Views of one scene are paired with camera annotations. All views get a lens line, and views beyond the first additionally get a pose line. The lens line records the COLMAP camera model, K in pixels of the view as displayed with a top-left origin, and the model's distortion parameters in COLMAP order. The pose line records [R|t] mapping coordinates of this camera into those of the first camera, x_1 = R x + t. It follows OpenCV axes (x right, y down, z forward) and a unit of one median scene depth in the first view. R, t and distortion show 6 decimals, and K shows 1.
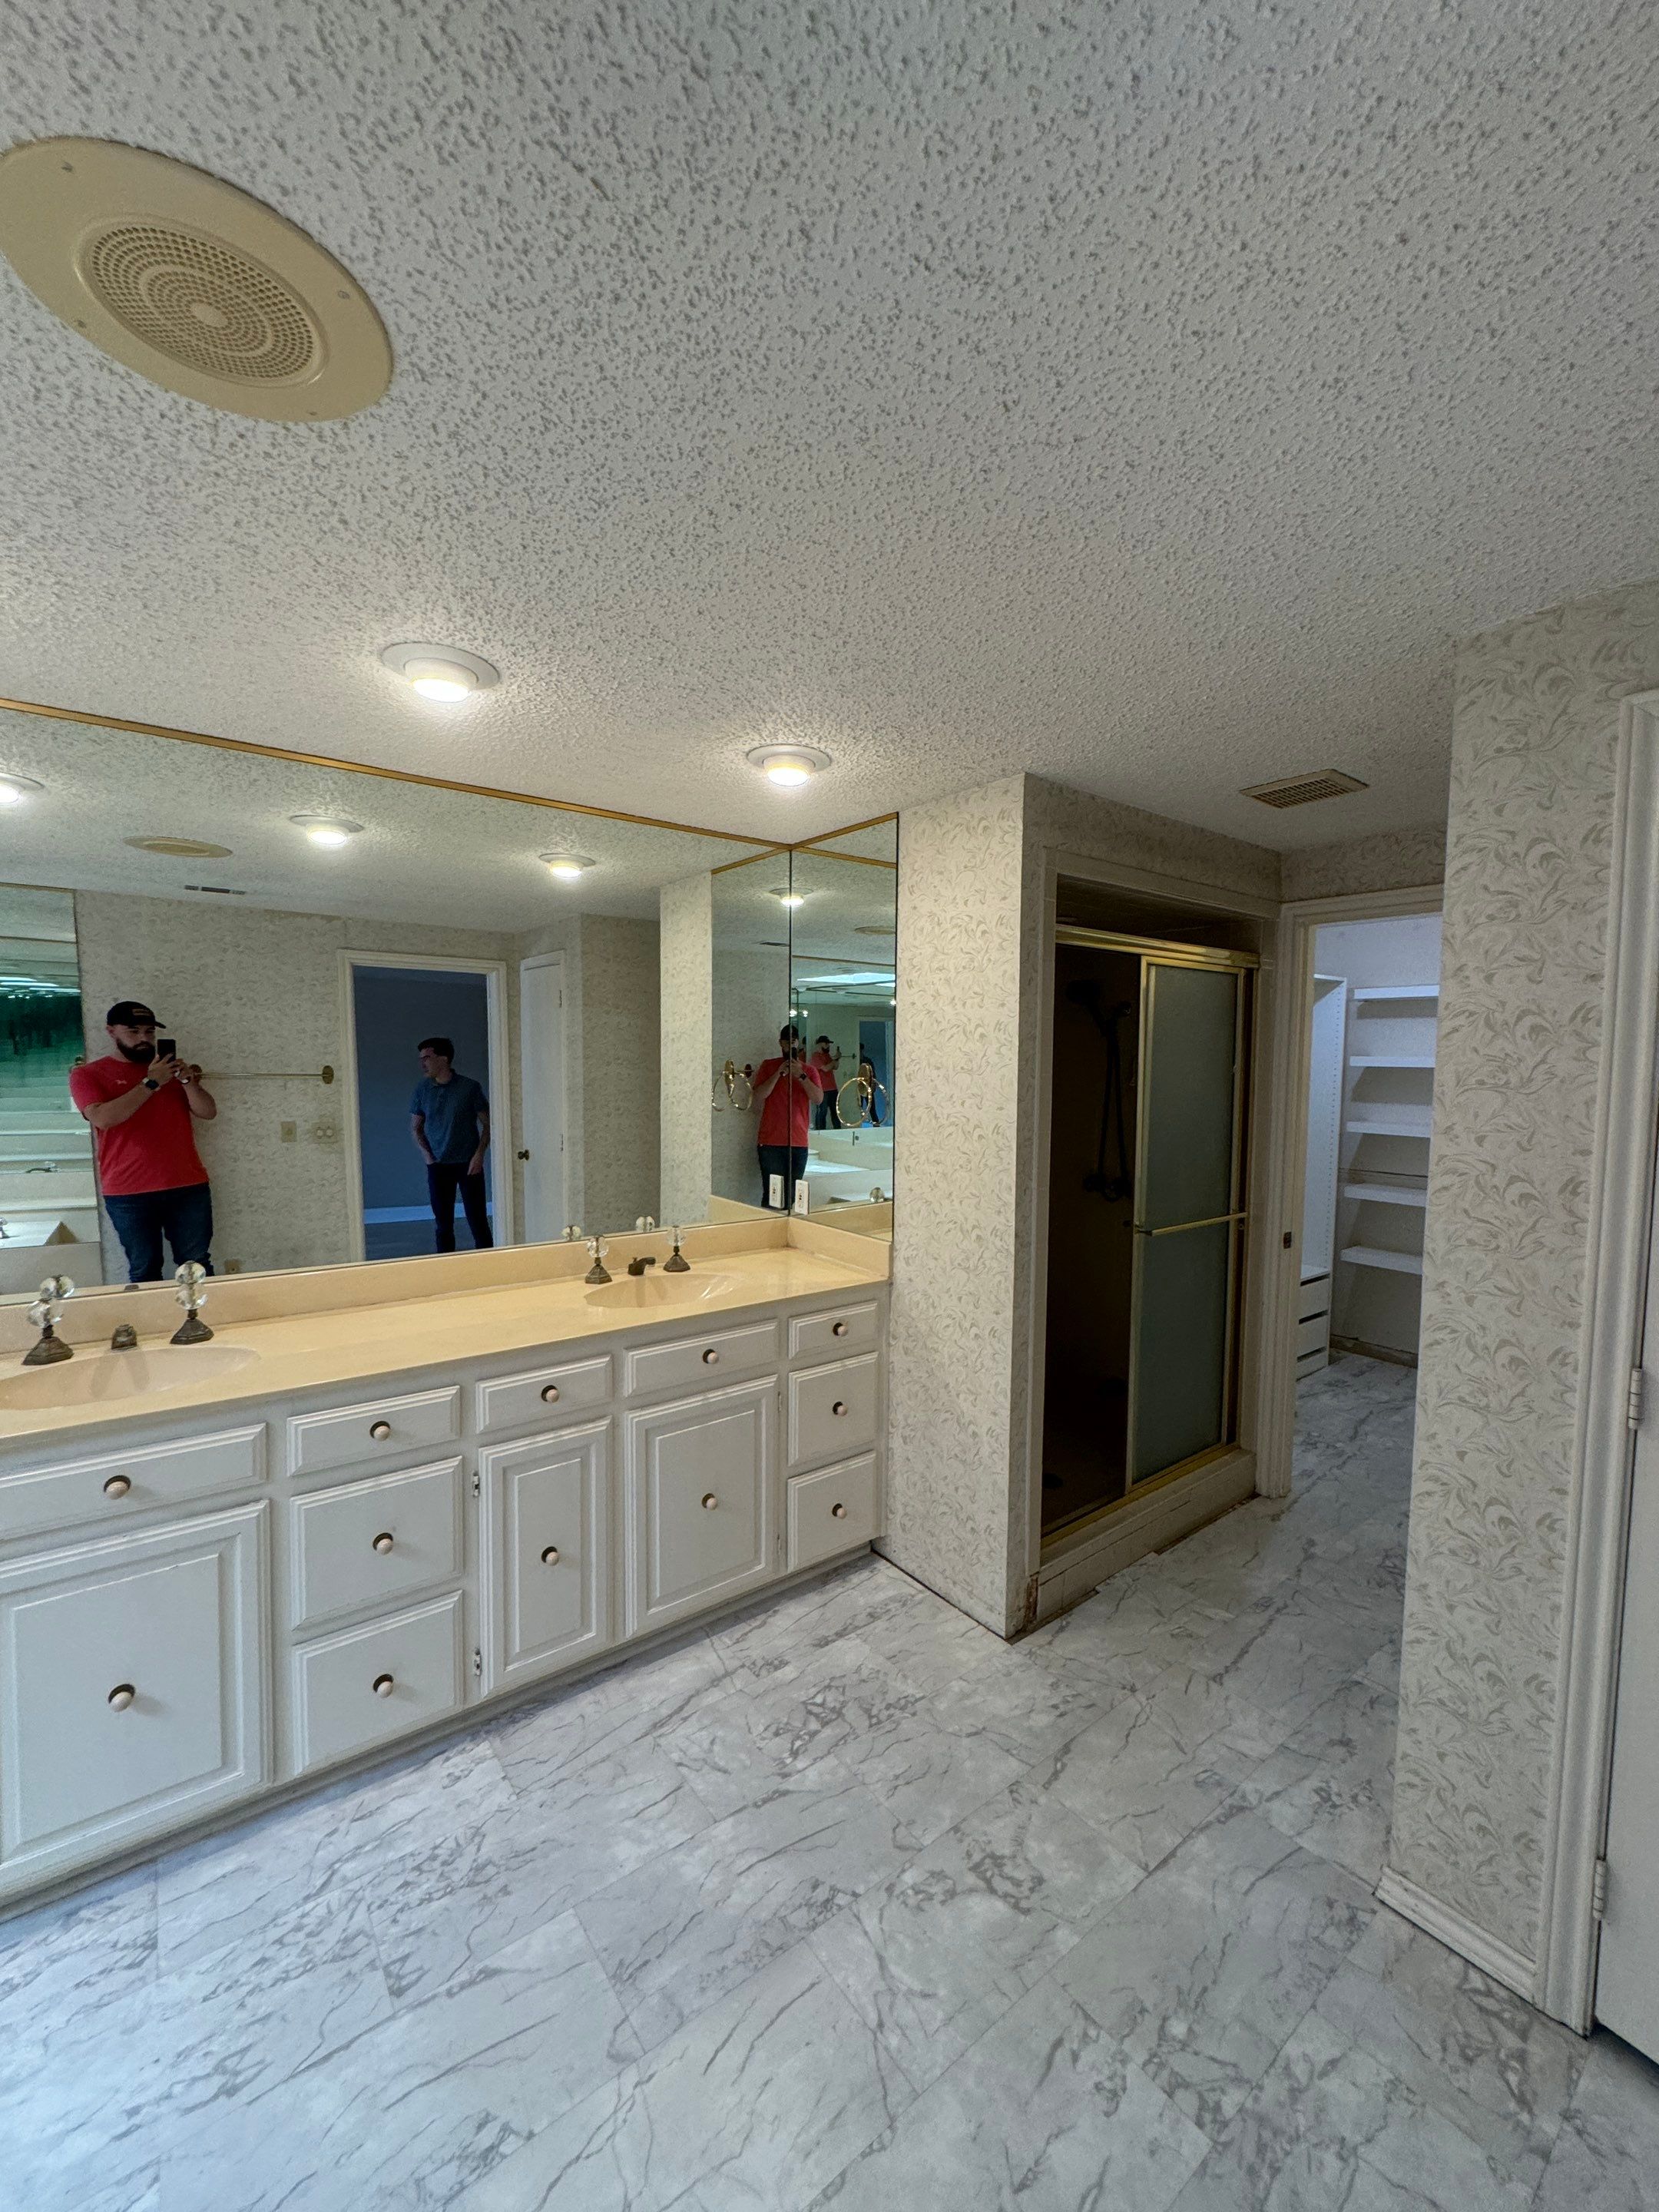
lens RADIAL K [[883.2, 0, 832.3], [0, 883.2, 1105.6], [0, 0, 1]] dist [-0.001092, 0.000244]
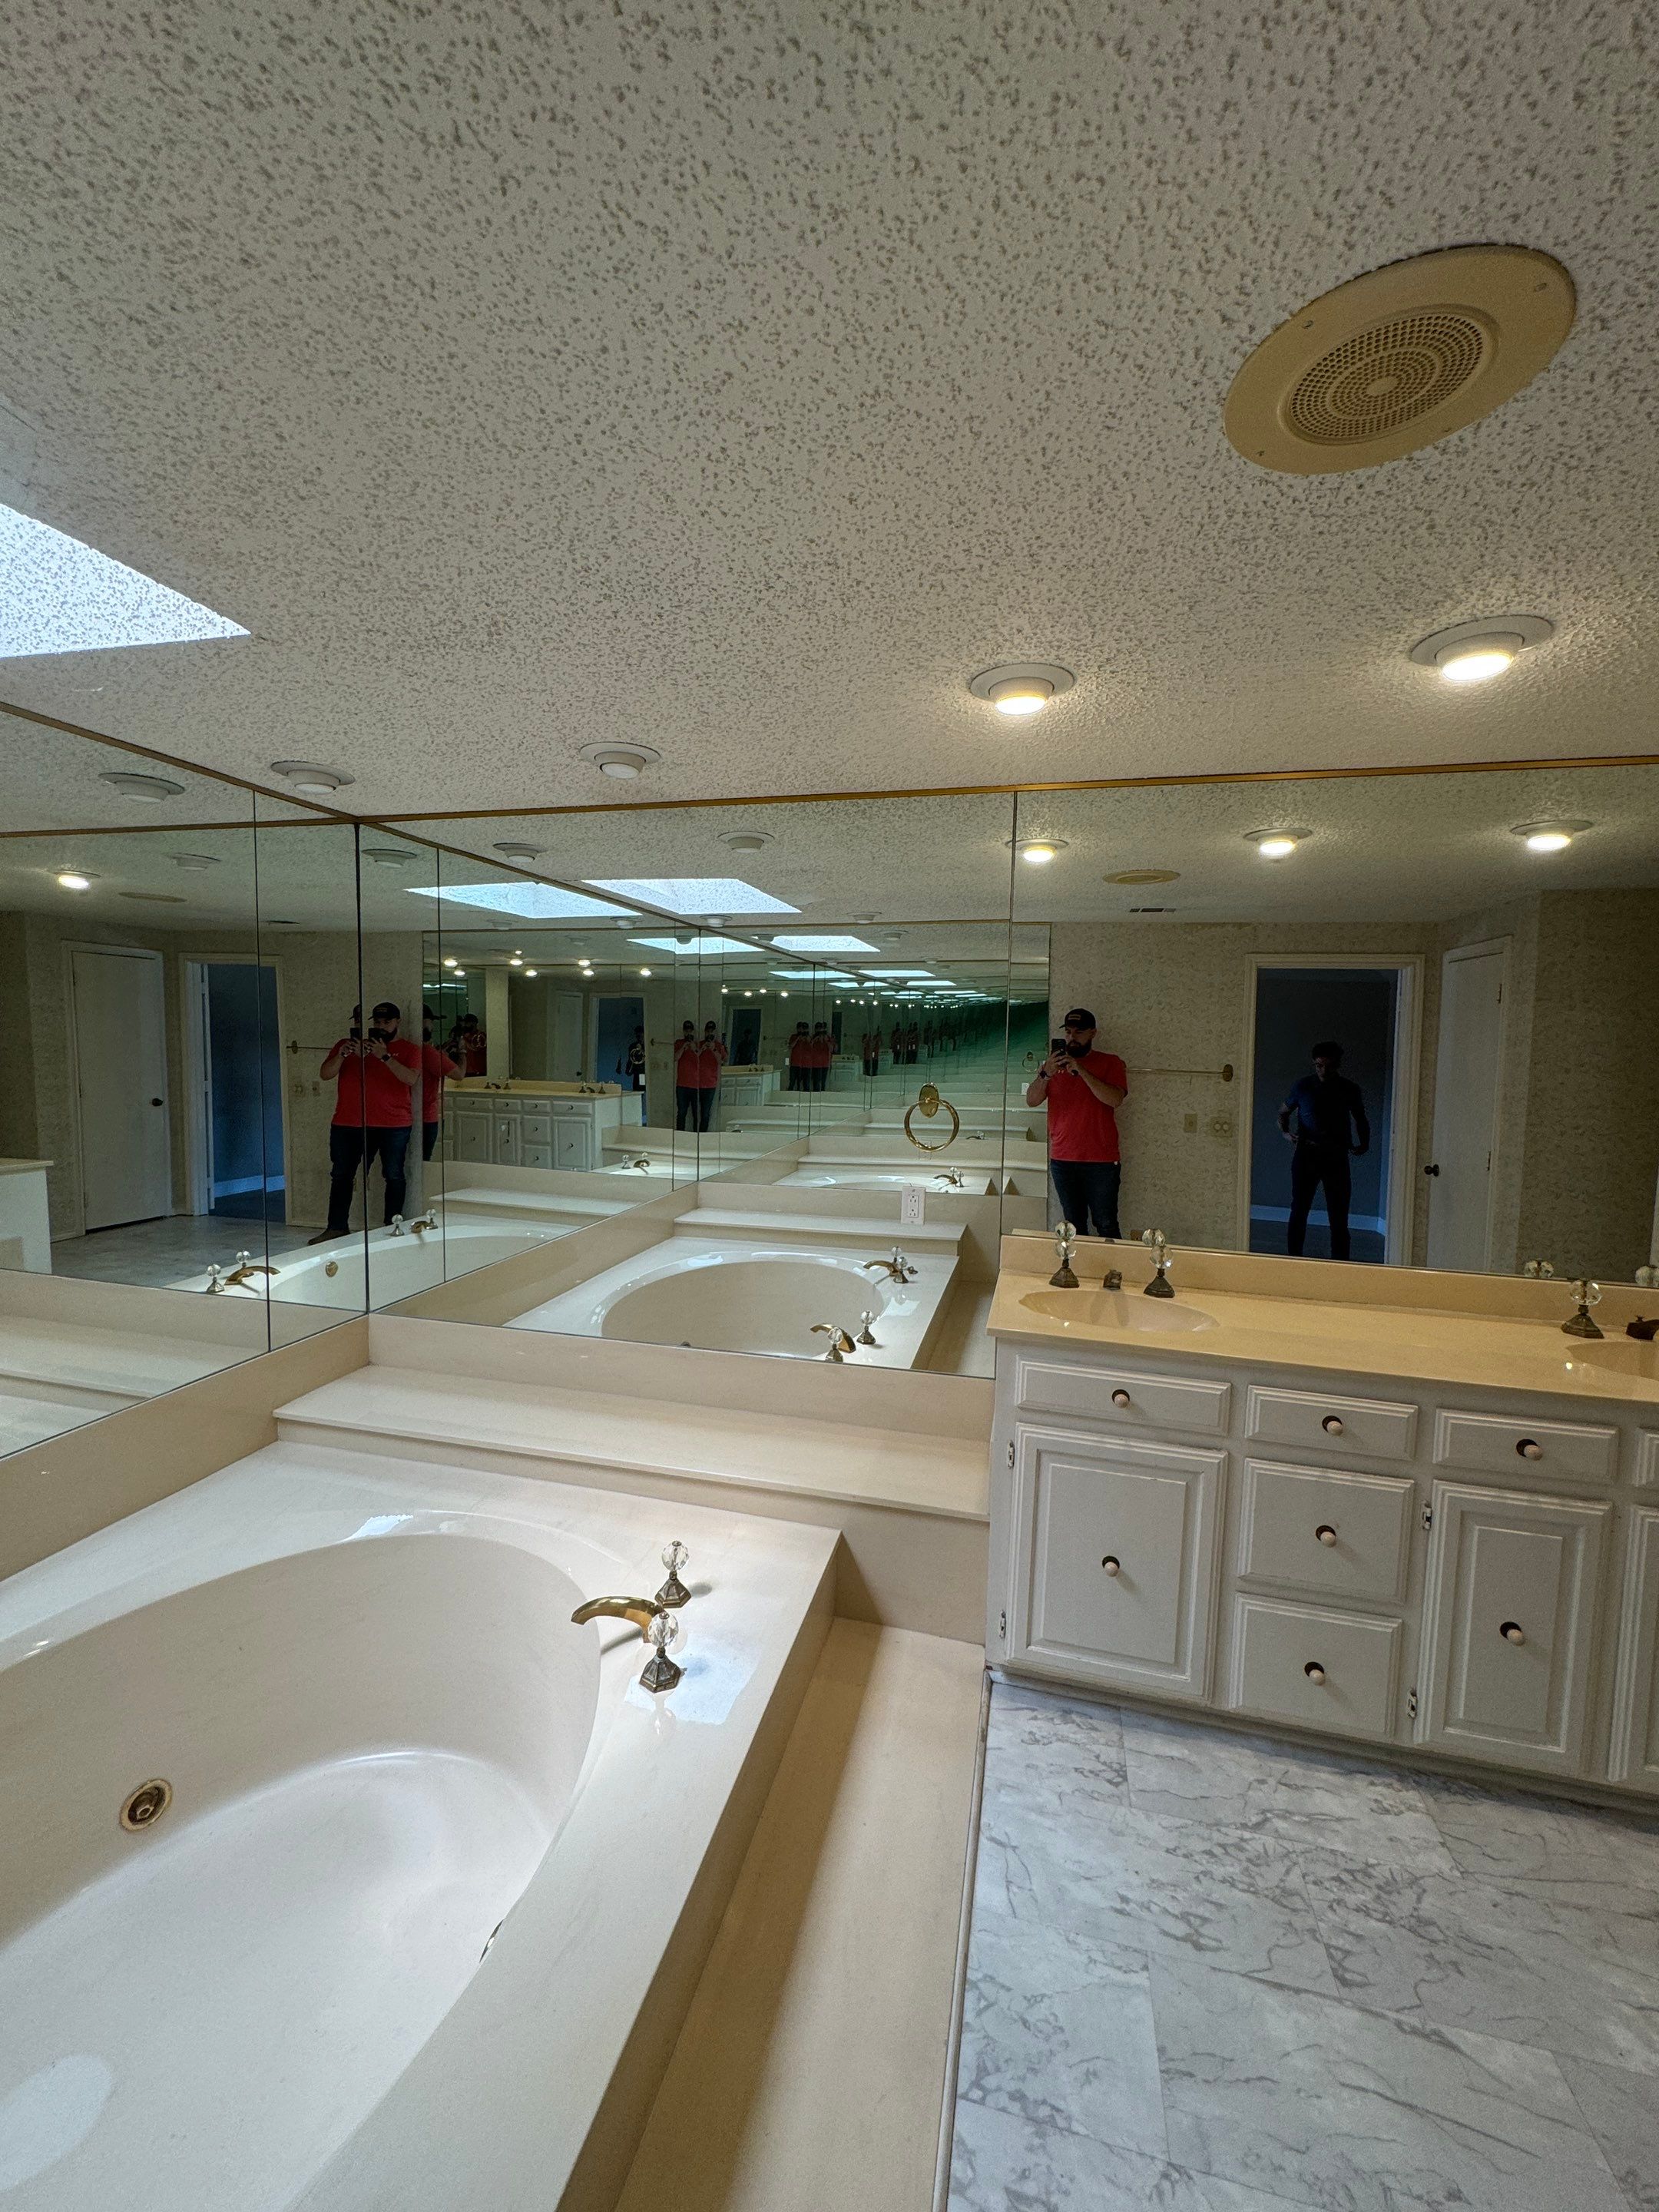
lens RADIAL K [[883.2, 0, 833.6], [0, 883.2, 1105.1], [0, 0, 1]] dist [-0.001092, 0.000244]
pose [[0.625085, 0.060480, -0.778210, -0.104848], [-0.061382, 0.997715, 0.028235, 0.007399], [0.778140, 0.030119, 0.627369, -0.097082]]
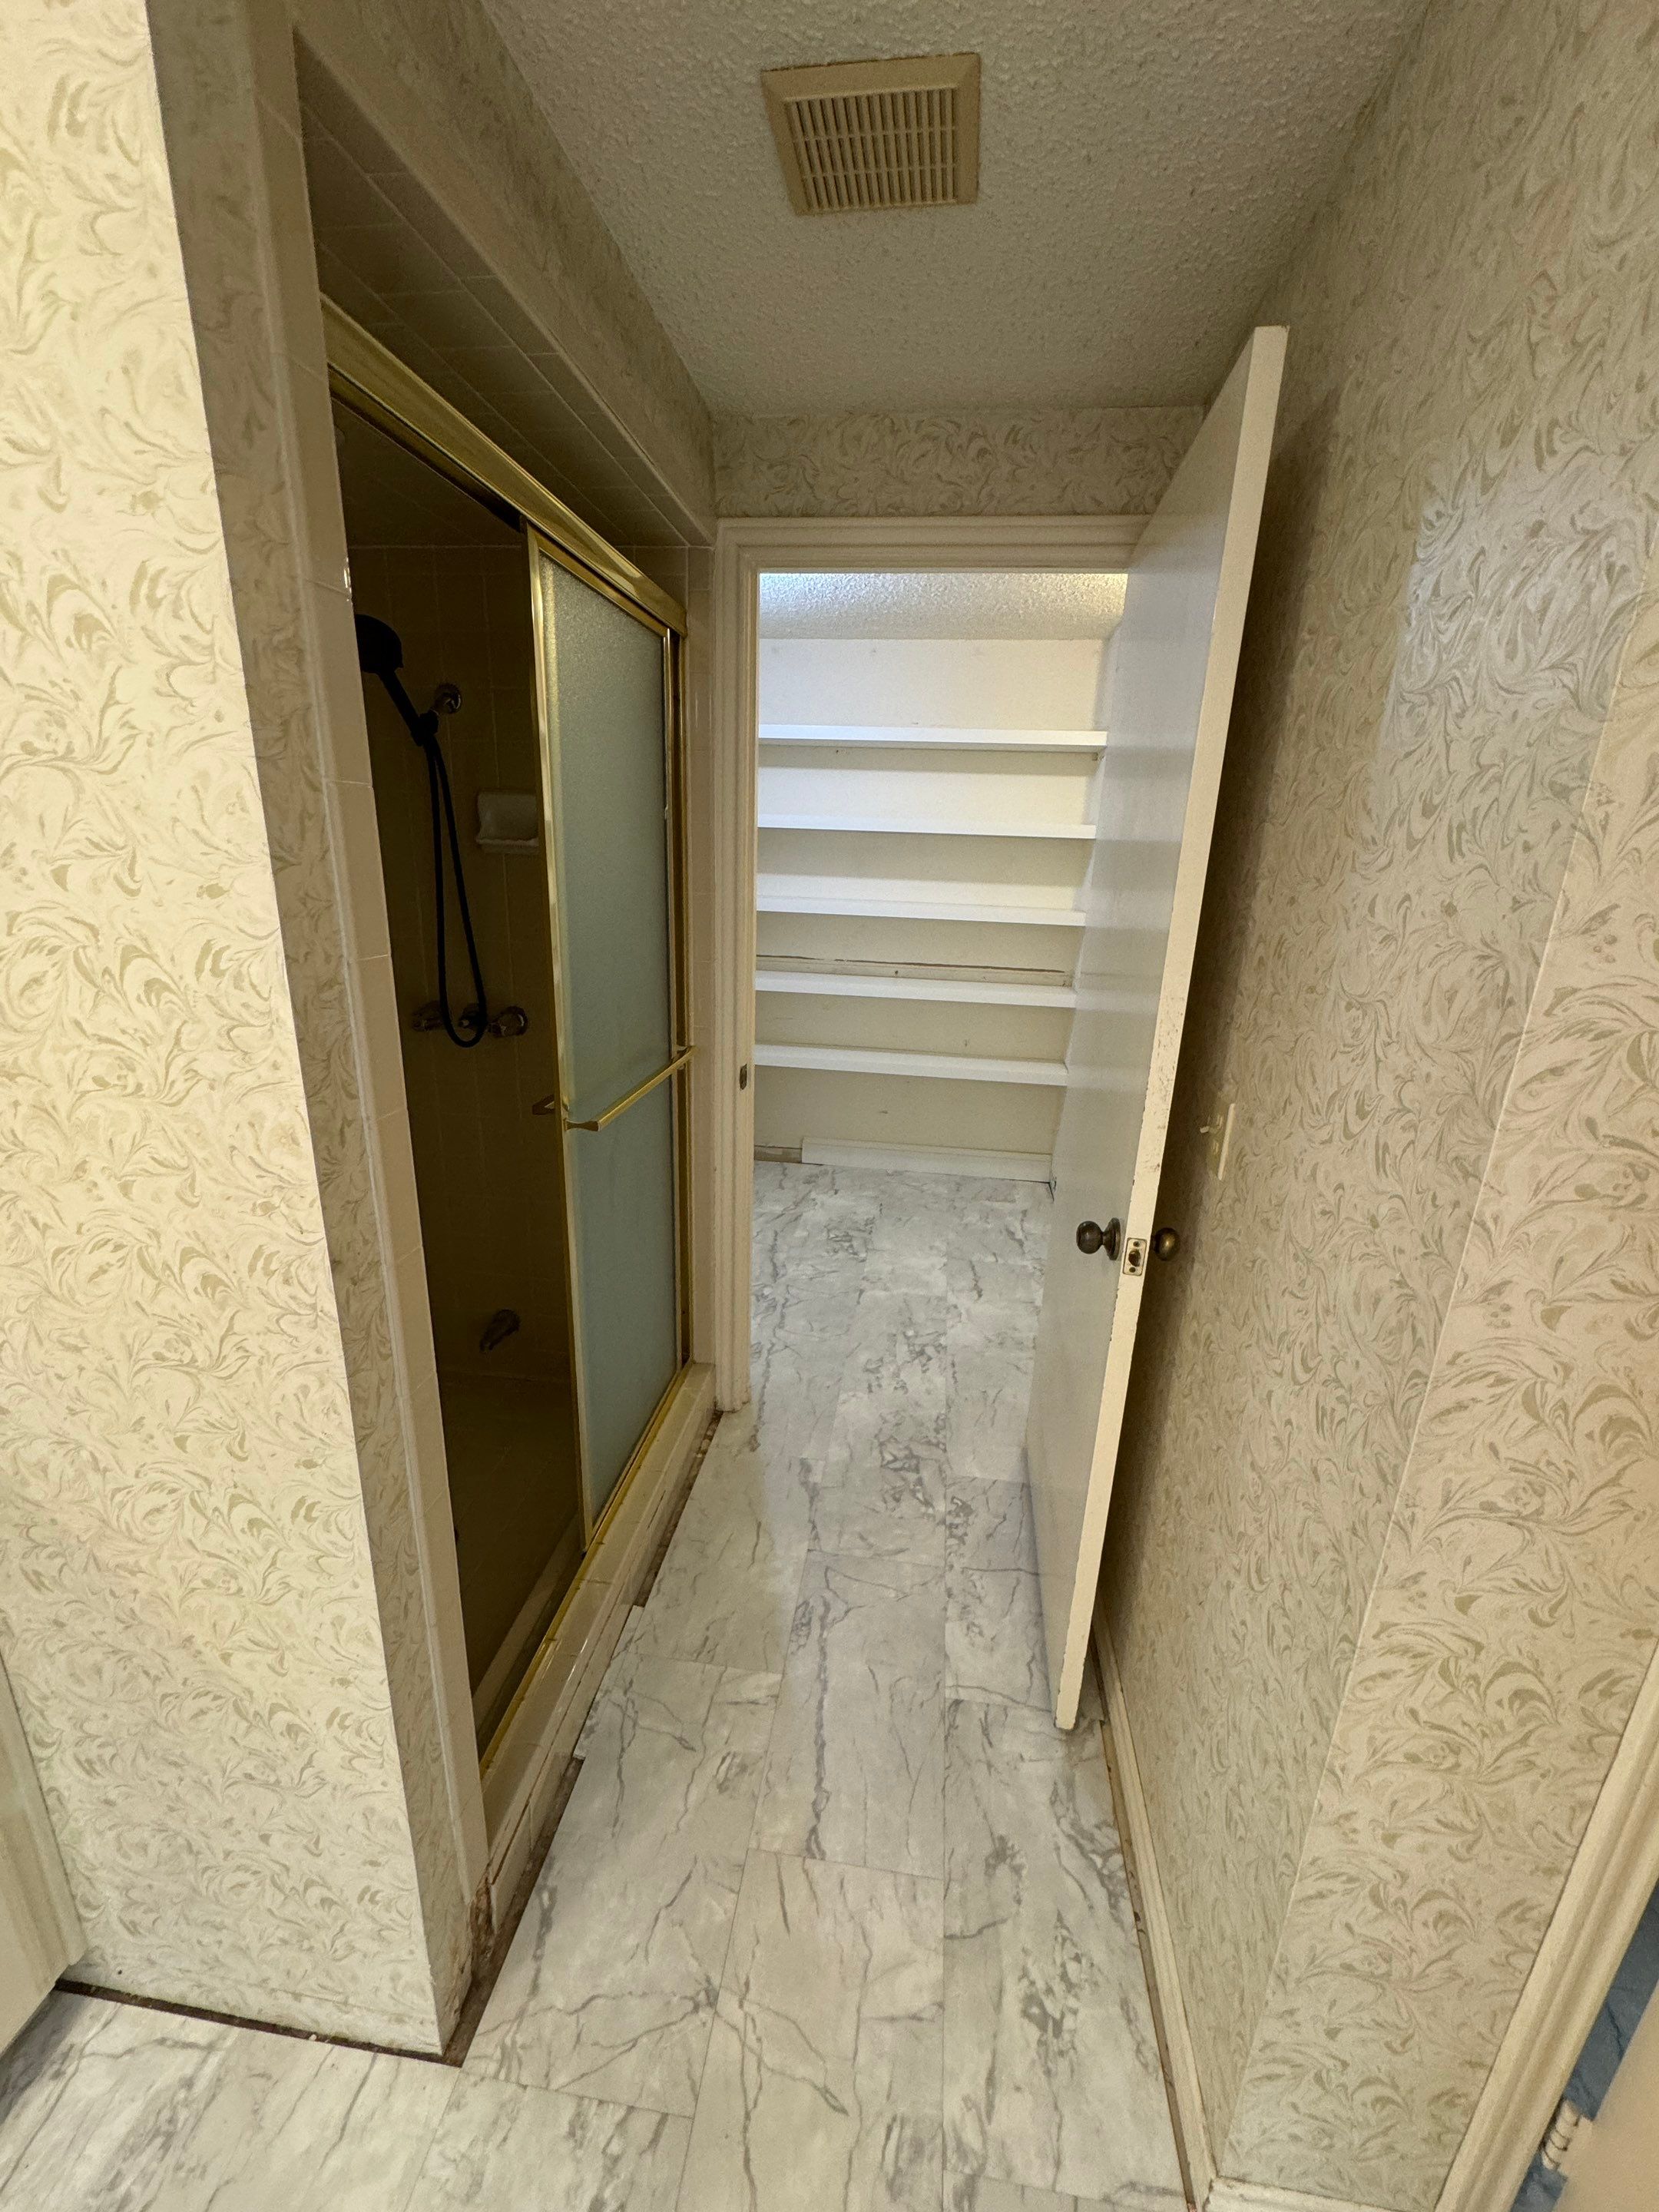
lens RADIAL K [[883.2, 0, 827.3], [0, 883.2, 1106.3], [0, 0, 1]] dist [-0.001092, 0.000244]
pose [[0.712048, -0.189104, 0.676186, 0.066043], [0.016062, 0.967183, 0.253572, 0.000762], [-0.701948, -0.169694, 0.691718, 0.340696]]
